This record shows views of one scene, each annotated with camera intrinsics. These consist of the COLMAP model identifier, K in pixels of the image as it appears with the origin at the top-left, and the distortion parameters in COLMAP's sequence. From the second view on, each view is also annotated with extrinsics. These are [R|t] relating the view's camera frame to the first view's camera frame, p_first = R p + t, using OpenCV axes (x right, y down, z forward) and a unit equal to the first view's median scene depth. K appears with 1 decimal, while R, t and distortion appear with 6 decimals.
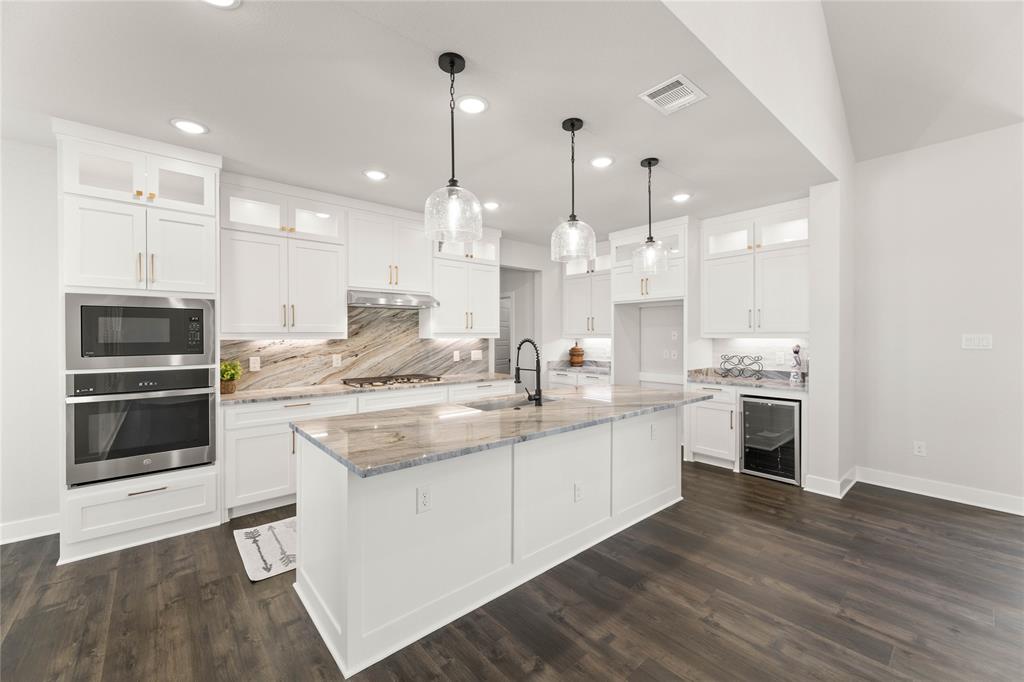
lens RADIAL K [[413.1, 0, 515.4], [0, 413.1, 337.1], [0, 0, 1]] dist [0.003361, -0.000900]
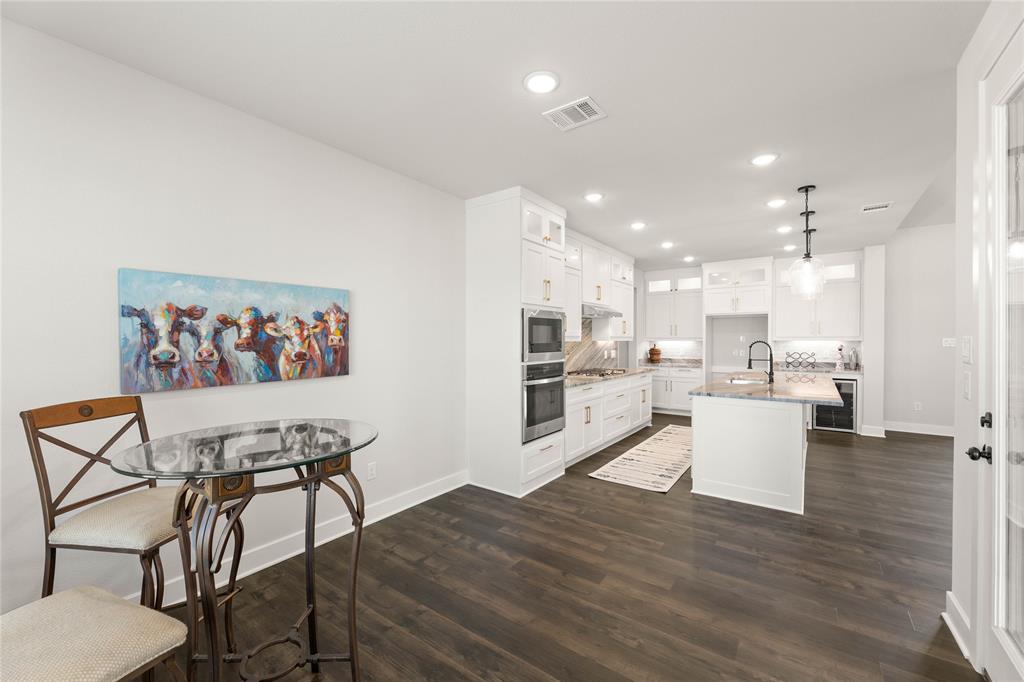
lens RADIAL K [[413.1, 0, 509.0], [0, 413.1, 344.9], [0, 0, 1]] dist [0.003361, -0.000900]
pose [[0.975360, -0.002457, 0.220604, -1.216878], [0.000347, 0.999954, 0.009602, 0.004029], [-0.220618, -0.009289, 0.975316, -0.324431]]
